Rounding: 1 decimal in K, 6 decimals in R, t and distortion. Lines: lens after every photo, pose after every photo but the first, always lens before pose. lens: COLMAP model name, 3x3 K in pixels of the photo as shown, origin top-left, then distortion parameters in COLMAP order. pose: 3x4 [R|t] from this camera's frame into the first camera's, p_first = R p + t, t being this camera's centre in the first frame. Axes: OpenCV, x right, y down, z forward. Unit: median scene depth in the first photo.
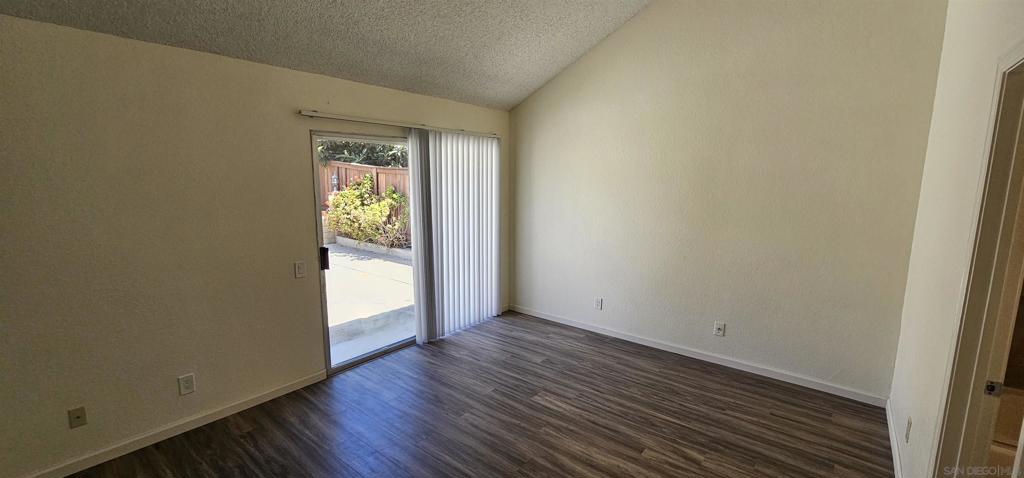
lens RADIAL K [[420.4, 0, 511.9], [0, 420.4, 242.9], [0, 0, 1]] dist [0.001068, -0.000745]
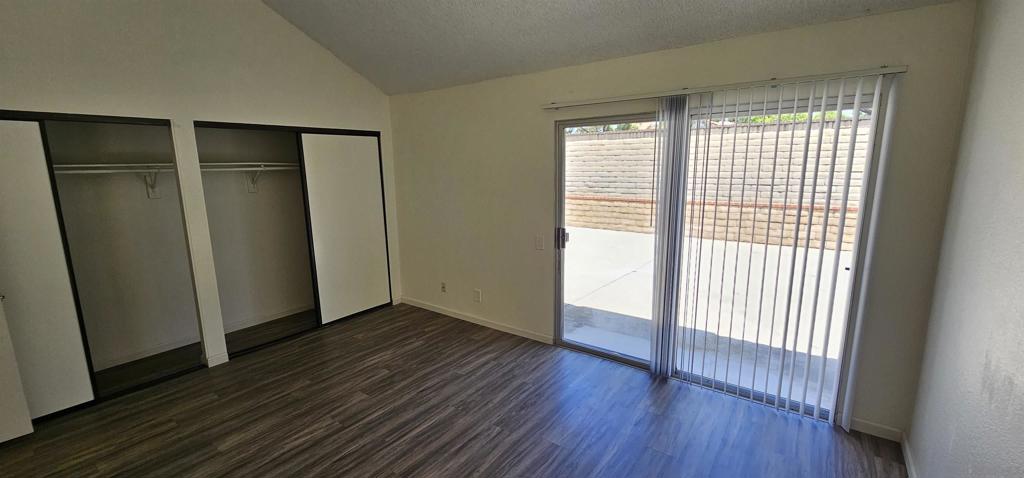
lens RADIAL K [[420.4, 0, 509.1], [0, 420.4, 246.7], [0, 0, 1]] dist [0.001068, -0.000745]
pose [[0.026205, 0.188509, -0.981722, 0.597948], [-0.132356, 0.974067, 0.183507, -0.120972], [0.990856, 0.125128, 0.050476, 0.783441]]
